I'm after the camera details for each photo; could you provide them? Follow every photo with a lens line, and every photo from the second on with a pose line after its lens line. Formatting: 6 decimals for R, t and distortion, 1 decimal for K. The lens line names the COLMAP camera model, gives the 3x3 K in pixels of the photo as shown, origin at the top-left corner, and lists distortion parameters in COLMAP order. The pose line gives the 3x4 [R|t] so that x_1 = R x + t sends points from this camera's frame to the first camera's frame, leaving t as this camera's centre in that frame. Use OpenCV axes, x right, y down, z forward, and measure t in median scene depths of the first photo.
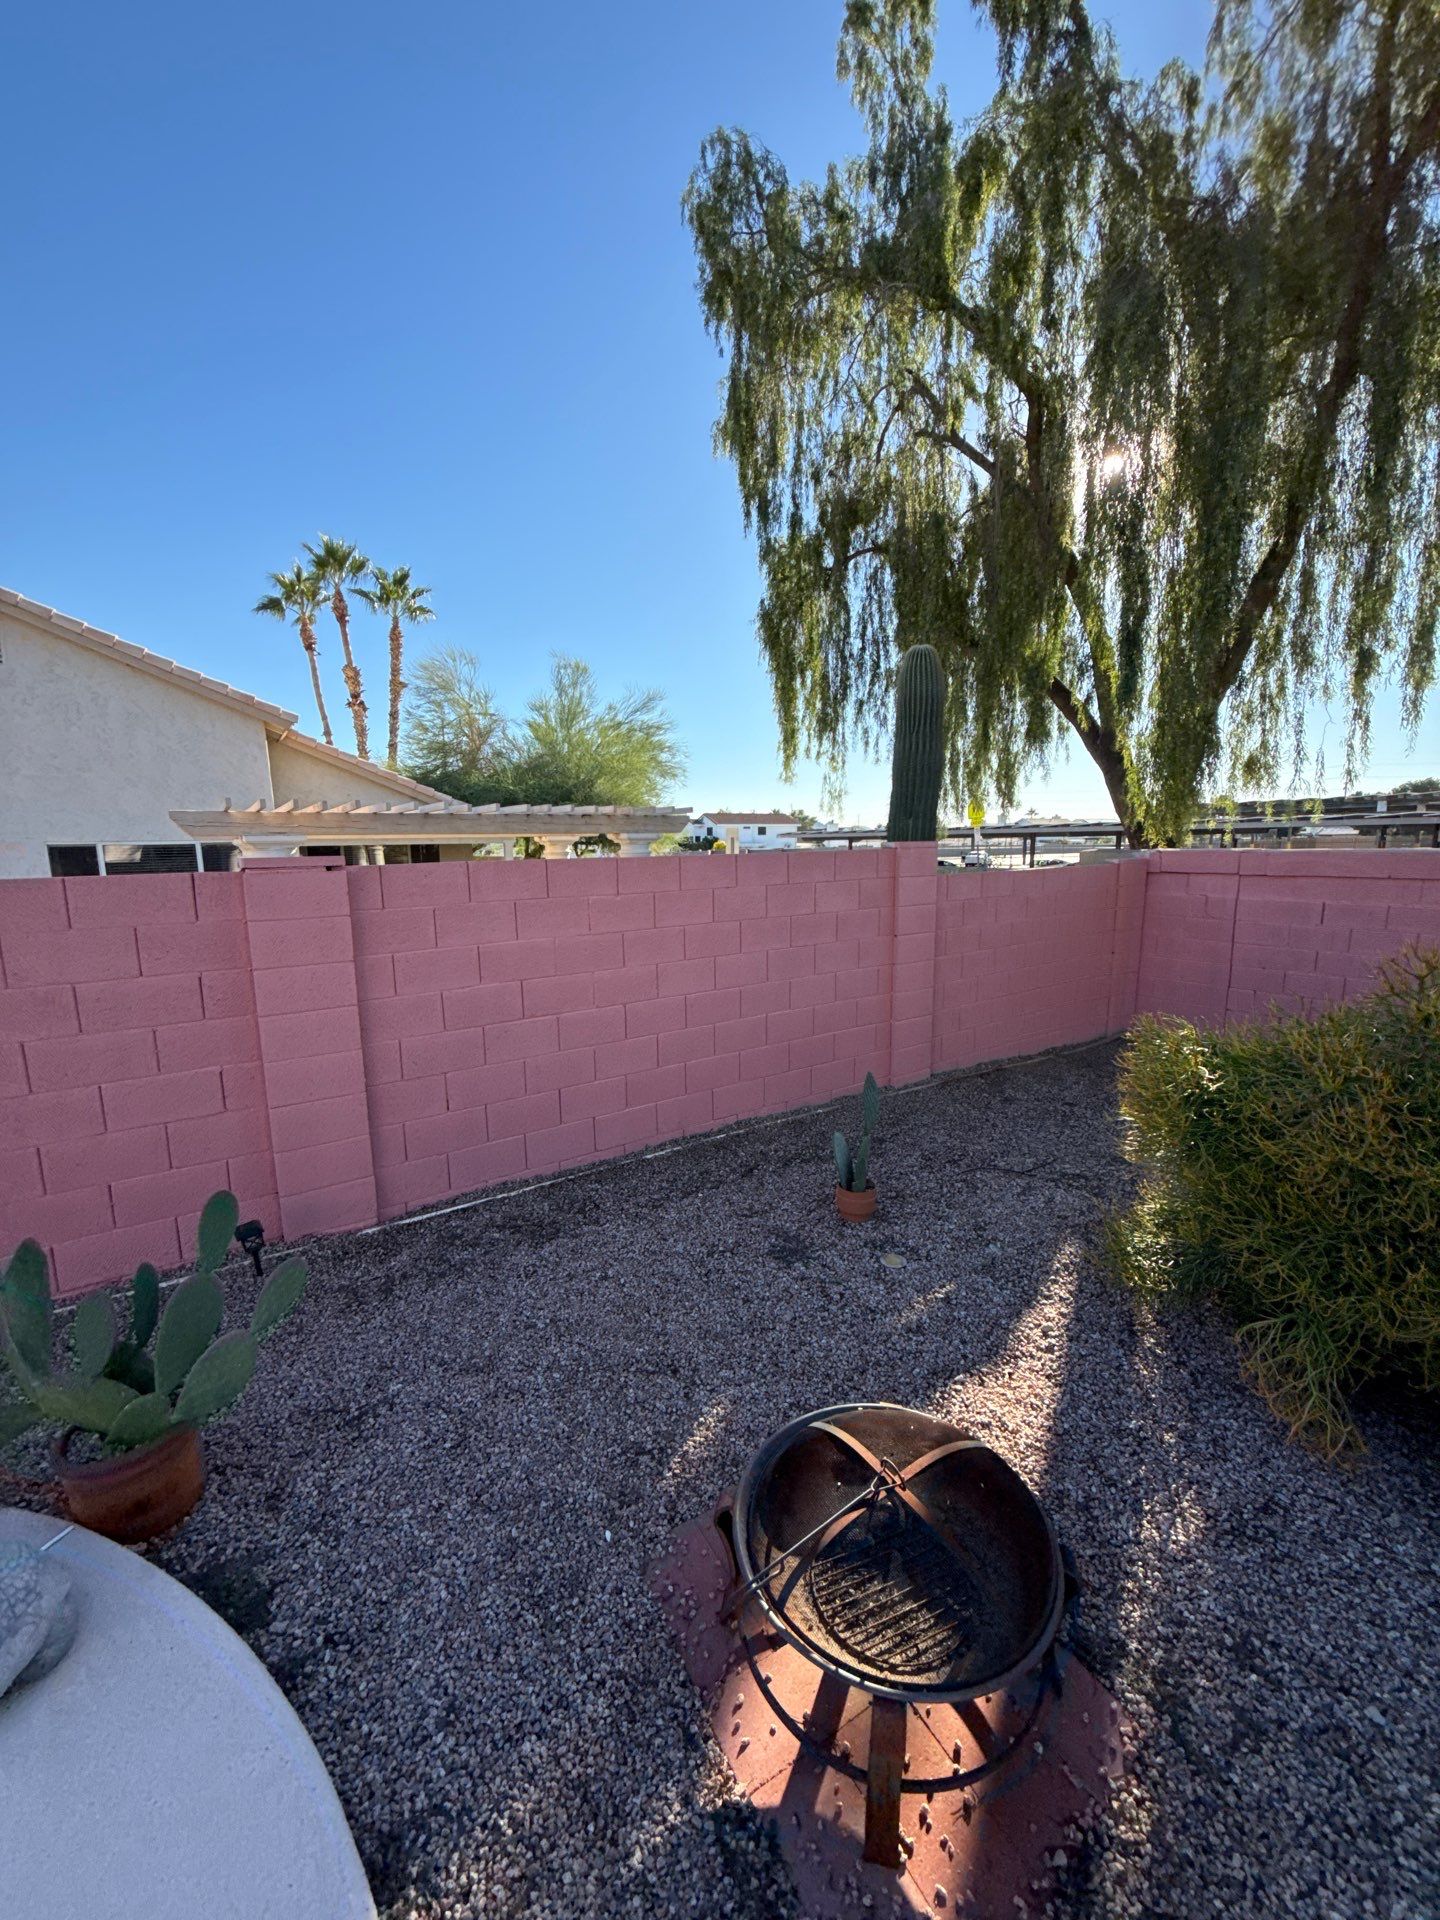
lens RADIAL K [[758.6, 0, 720.0], [0, 758.6, 960.0], [0, 0, 1]] dist [-0.000663, 0.000218]
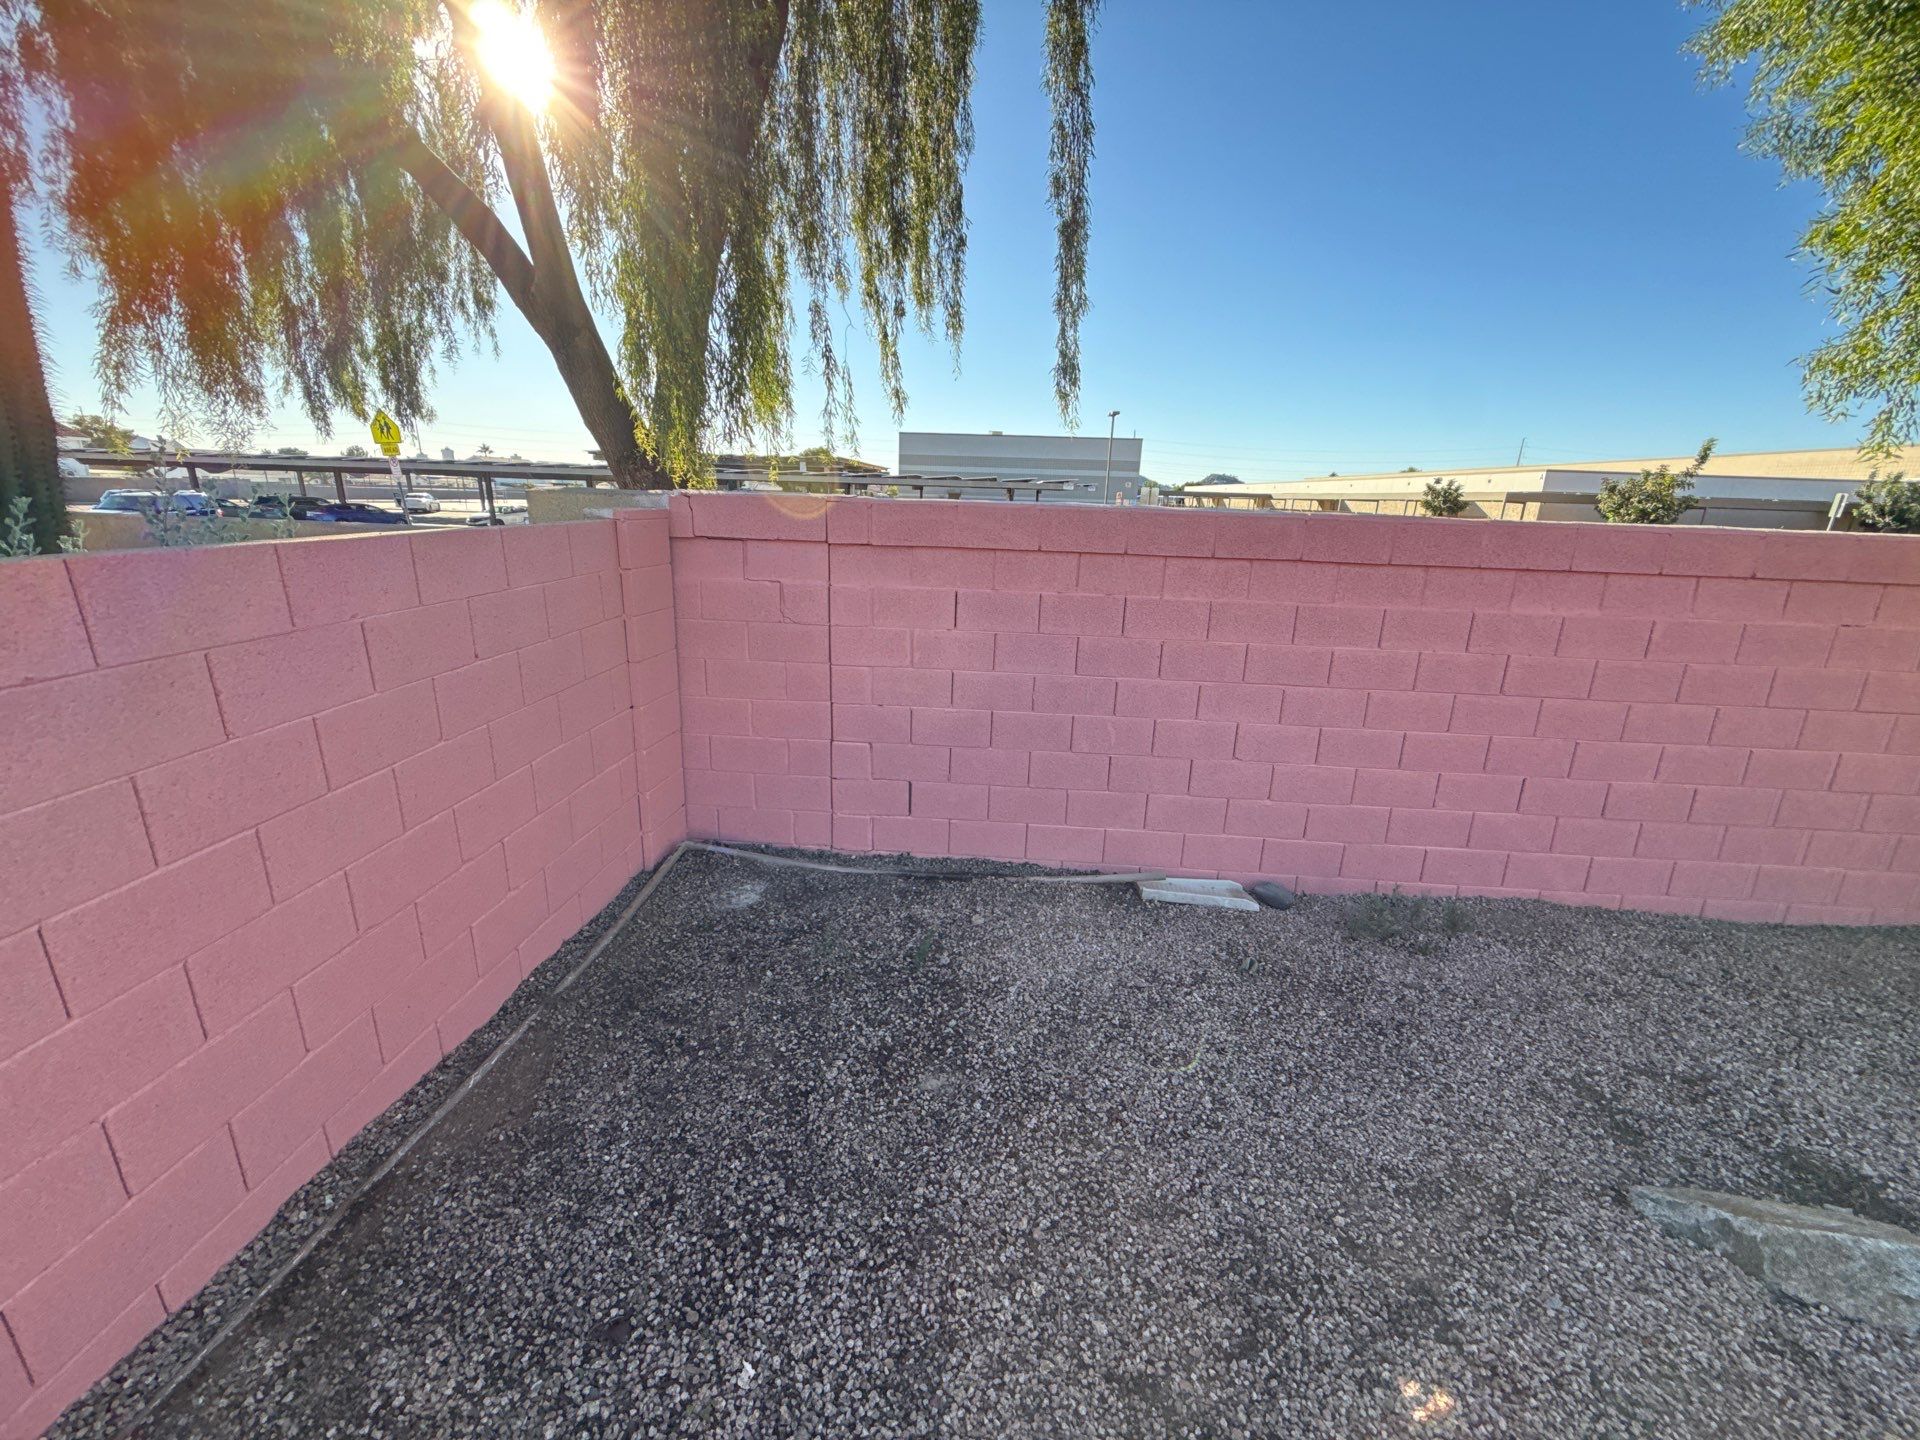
lens RADIAL K [[773.1, 0, 953.5], [0, 773.1, 720.1], [0, 0, 1]] dist [-0.000100, -0.000027]
pose [[0.618334, -0.183418, 0.764213, 0.173522], [0.077744, 0.981891, 0.172760, -0.046677], [-0.782061, -0.047410, 0.621396, 0.347869]]
